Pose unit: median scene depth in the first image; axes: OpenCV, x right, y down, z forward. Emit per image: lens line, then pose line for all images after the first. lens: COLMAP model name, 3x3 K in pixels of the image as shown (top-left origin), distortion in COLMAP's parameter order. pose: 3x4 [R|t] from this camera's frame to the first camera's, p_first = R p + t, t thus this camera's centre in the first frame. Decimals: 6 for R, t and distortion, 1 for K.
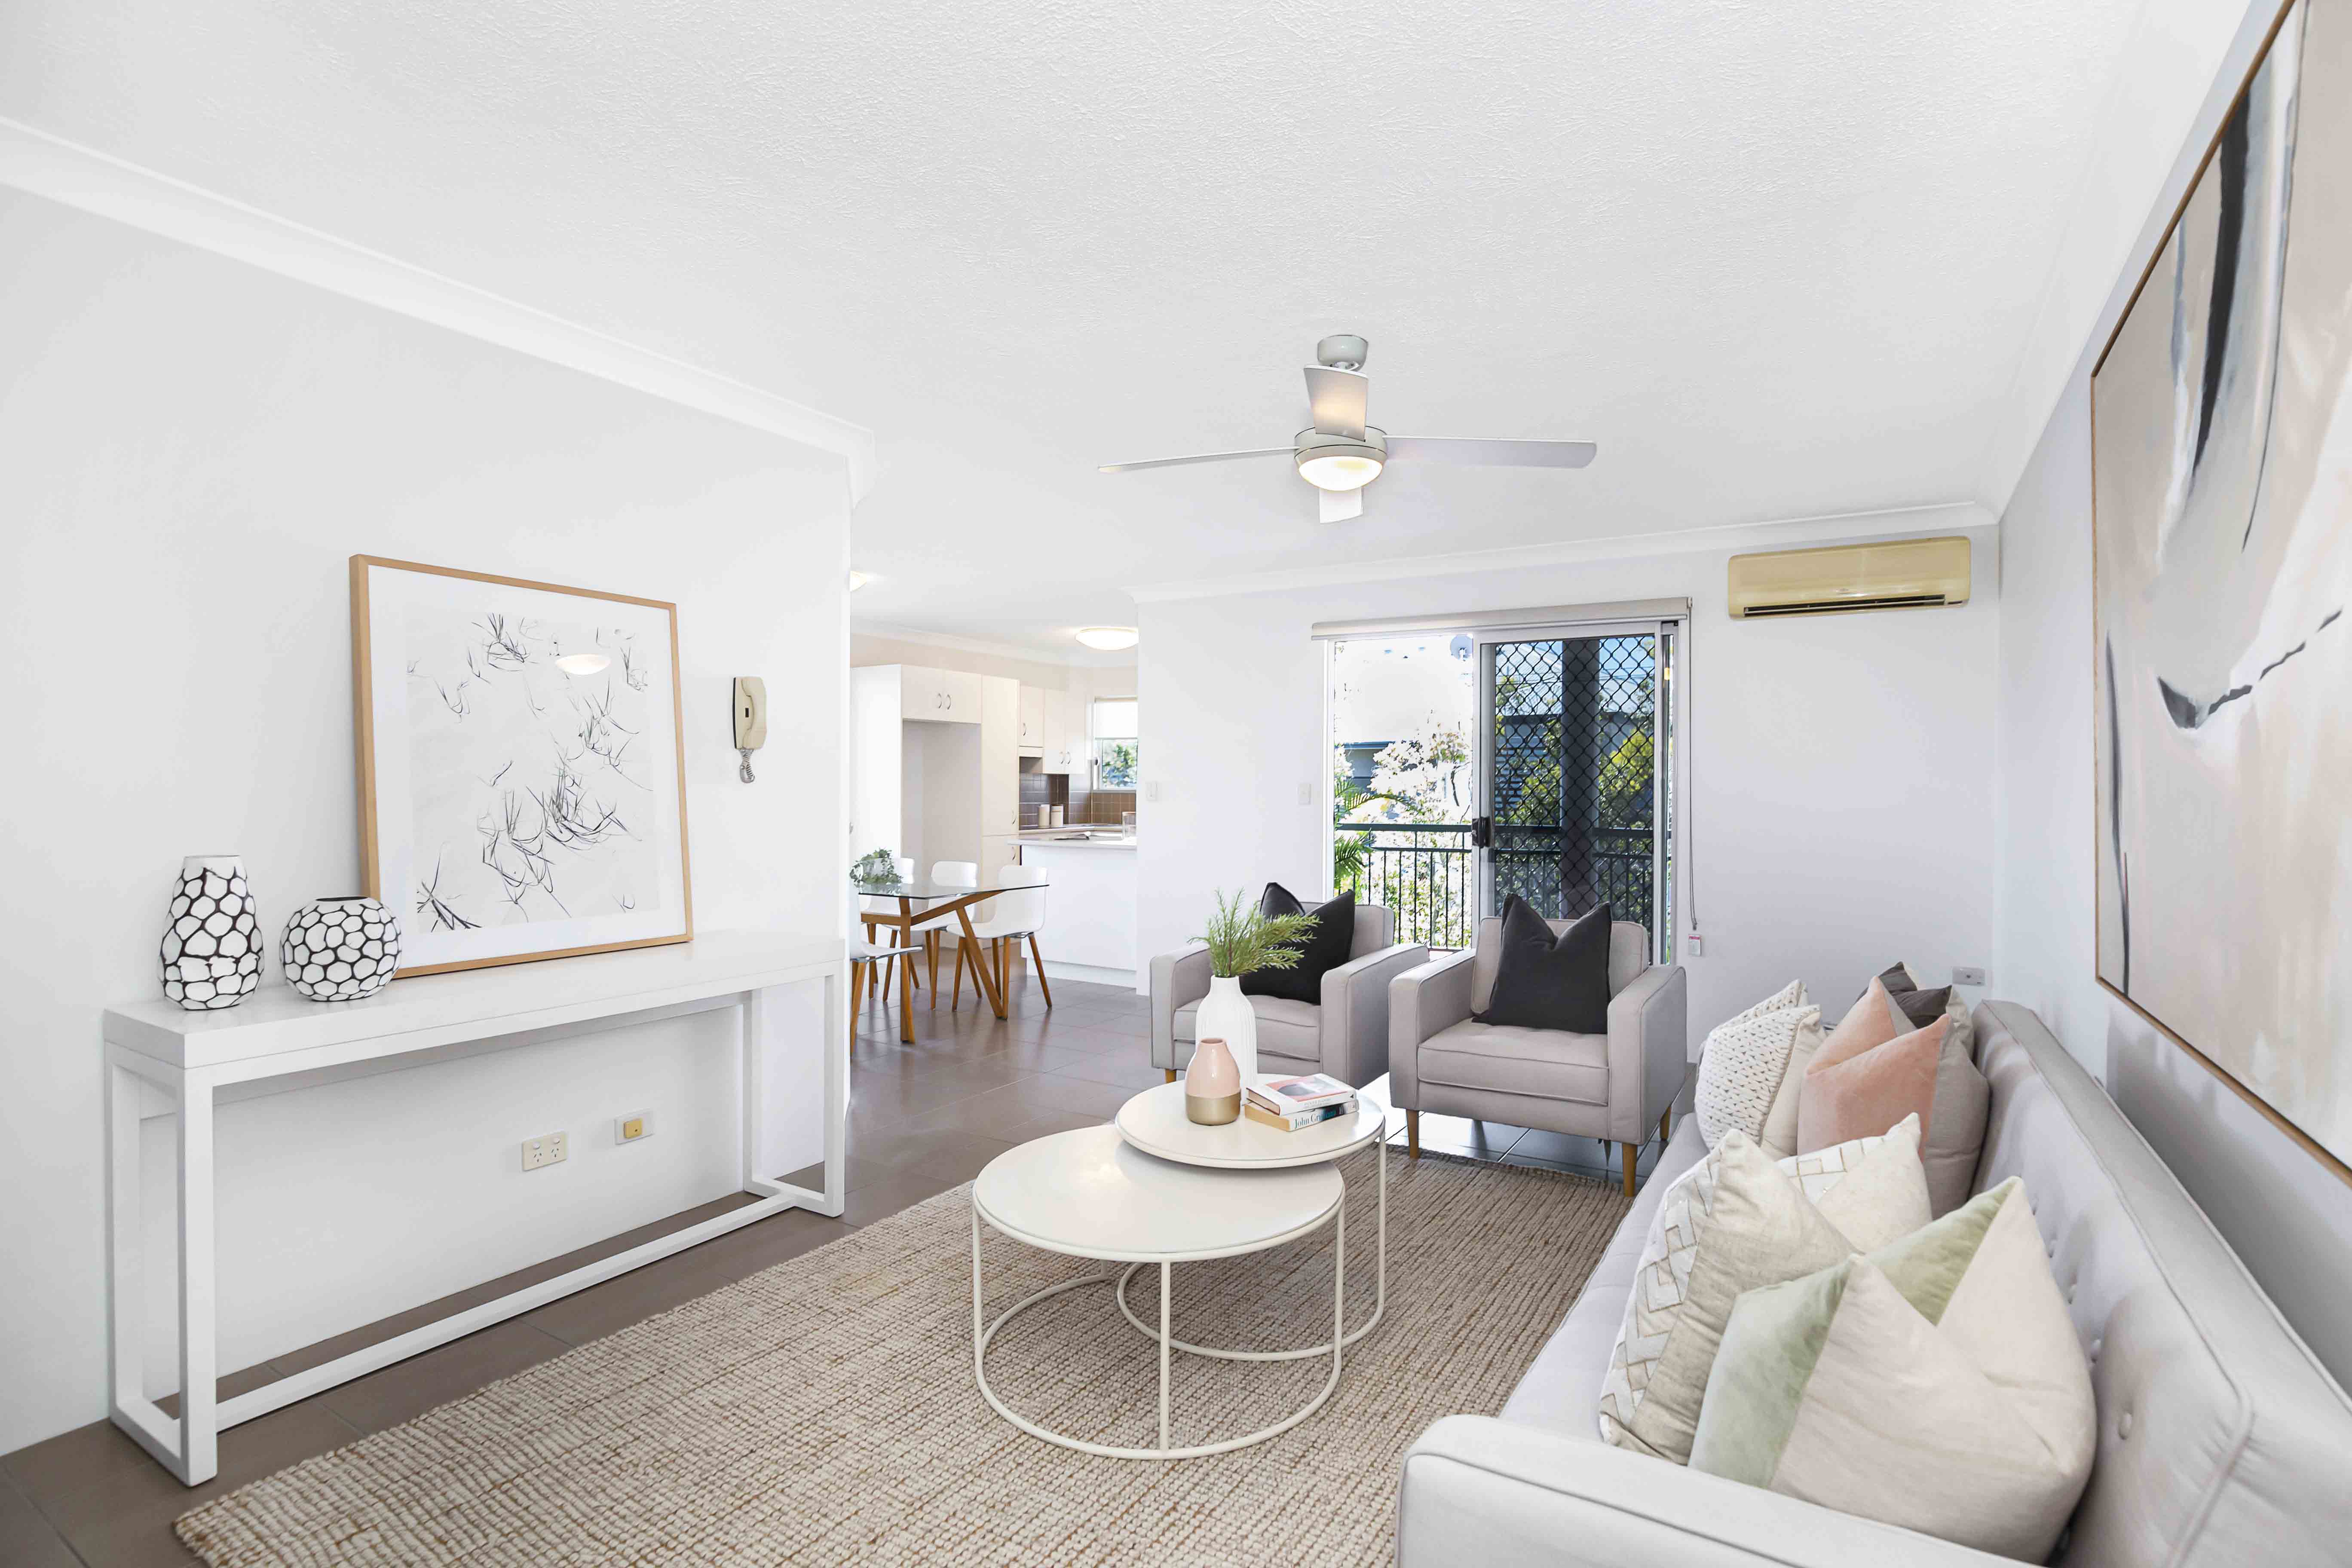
lens RADIAL K [[1113.0, 0, 1197.8], [0, 1113.0, 776.5], [0, 0, 1]] dist [-0.024304, 0.000236]
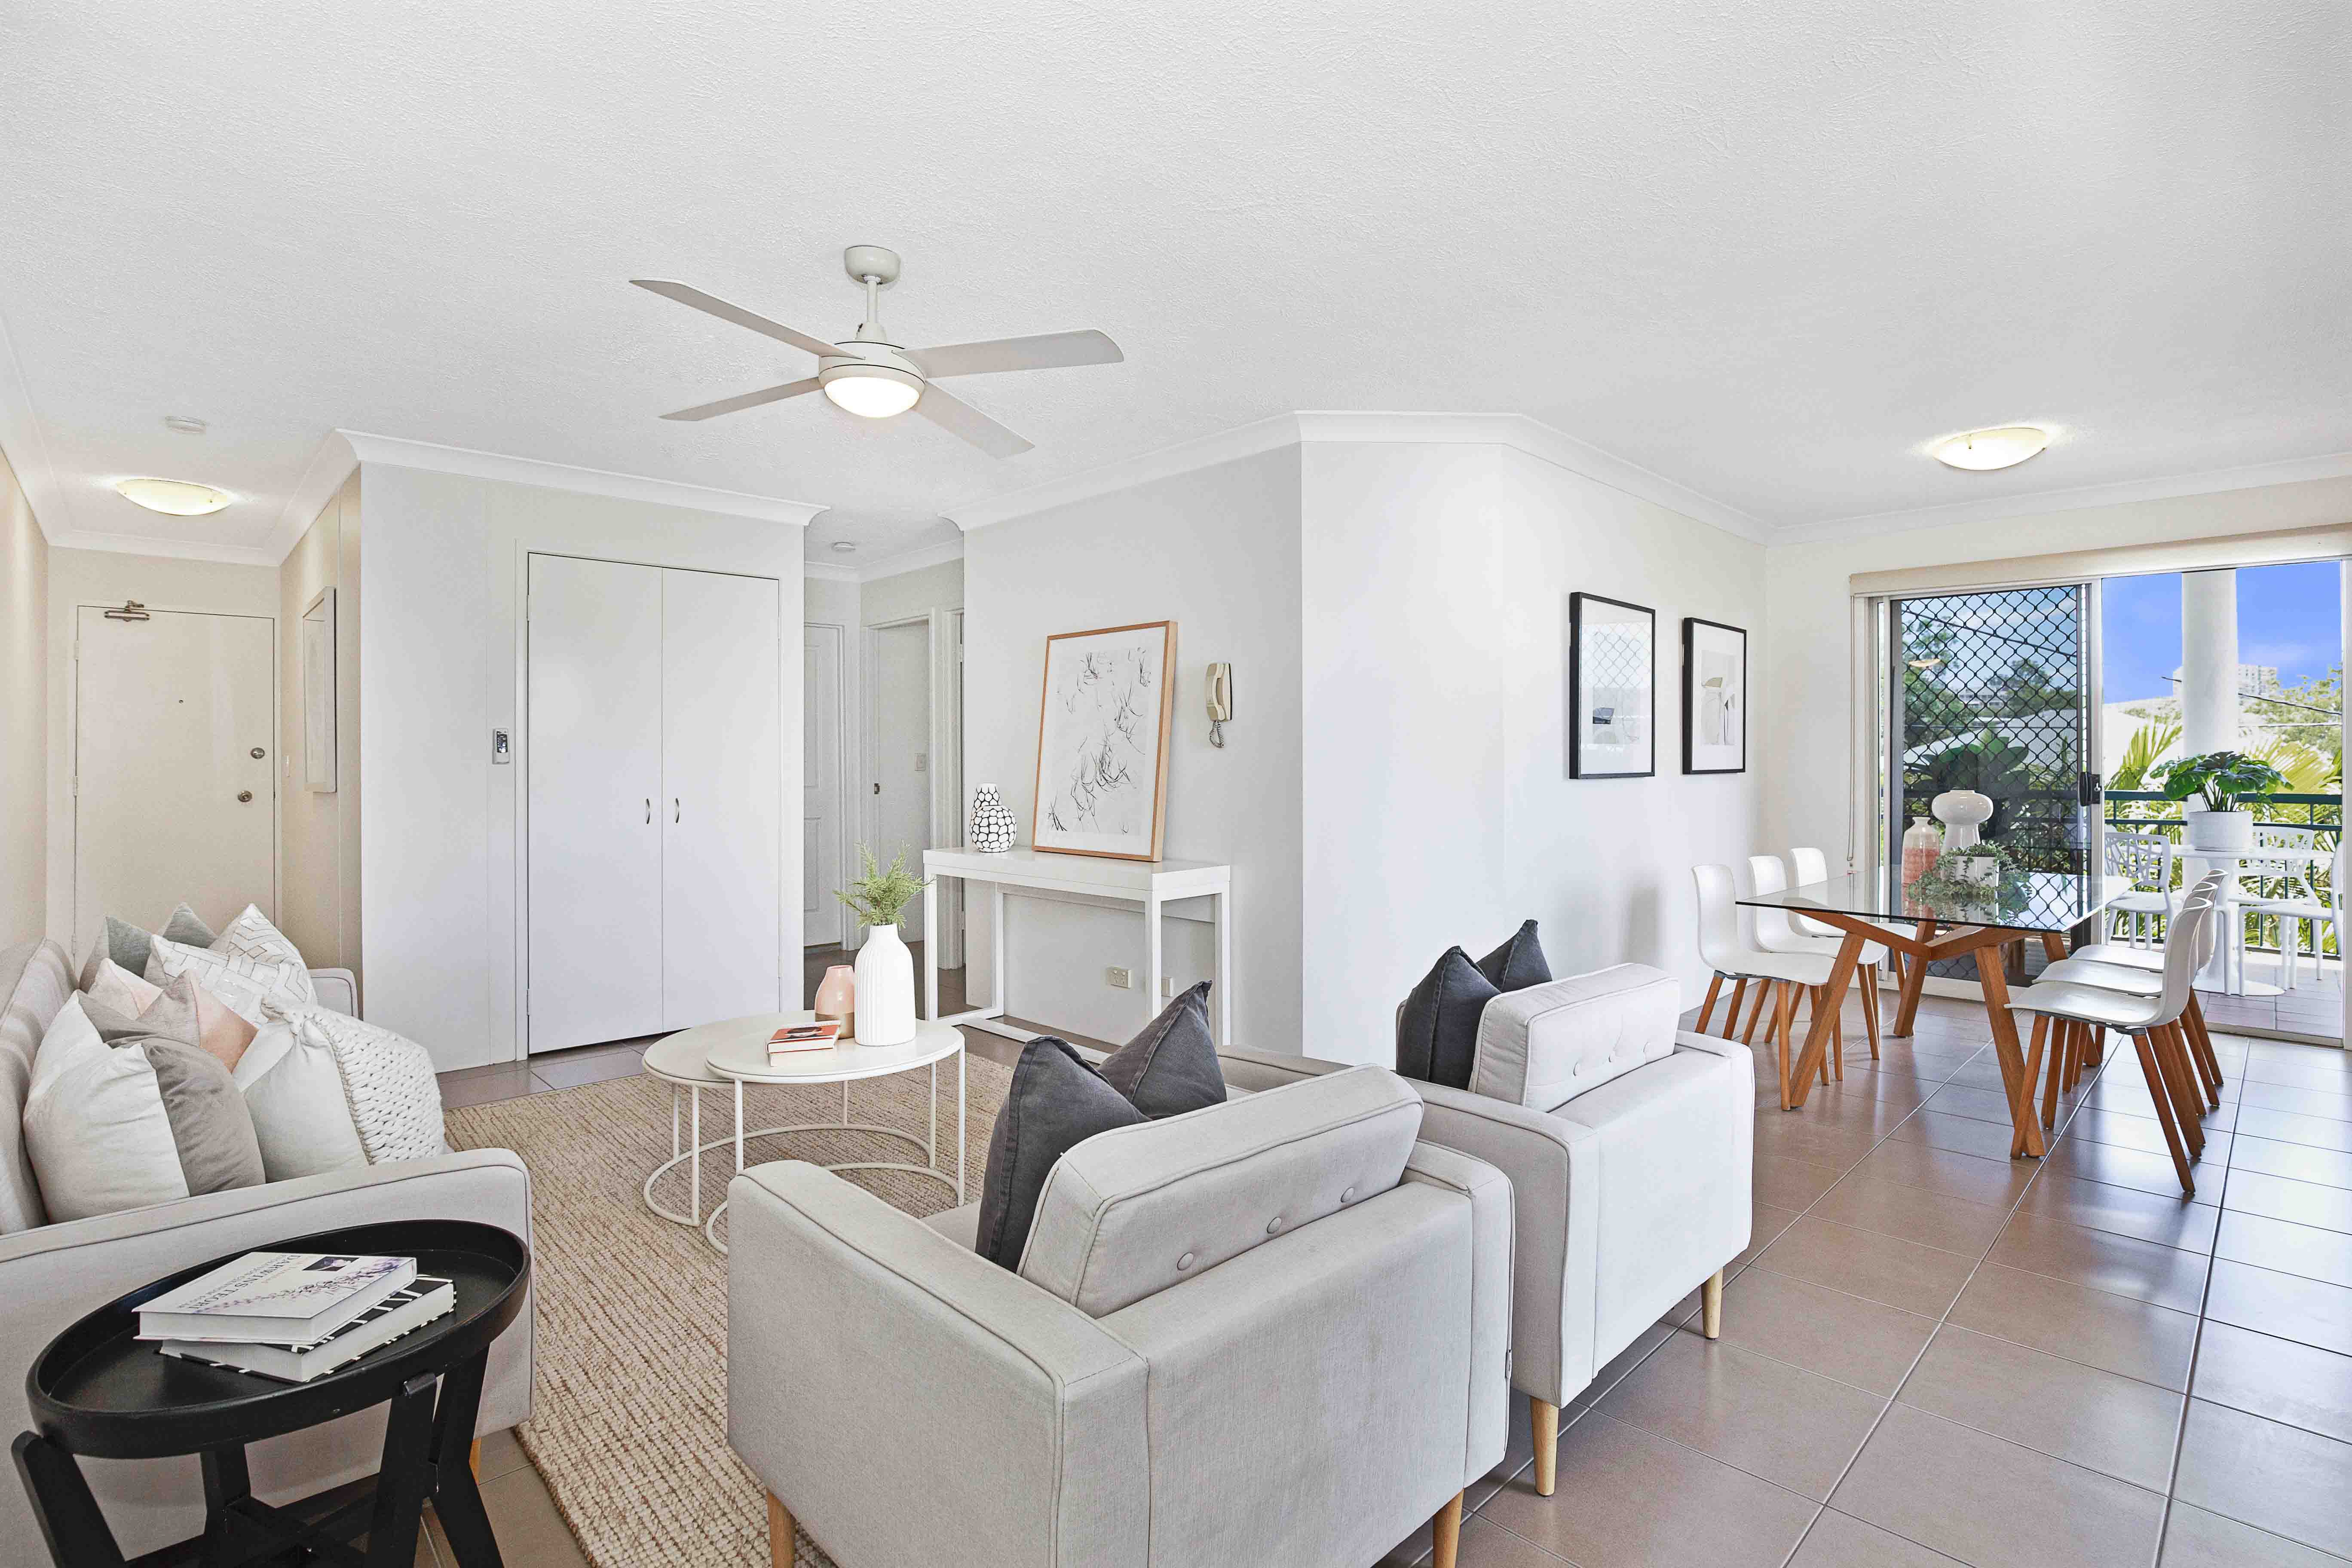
lens RADIAL K [[1113.0, 0, 1184.9], [0, 1113.0, 767.9], [0, 0, 1]] dist [-0.024304, 0.000236]
pose [[-0.280538, -0.002588, -0.959839, 0.994934], [0.012918, 0.999896, -0.006472, 0.045779], [0.959756, -0.014215, -0.280475, 1.618650]]
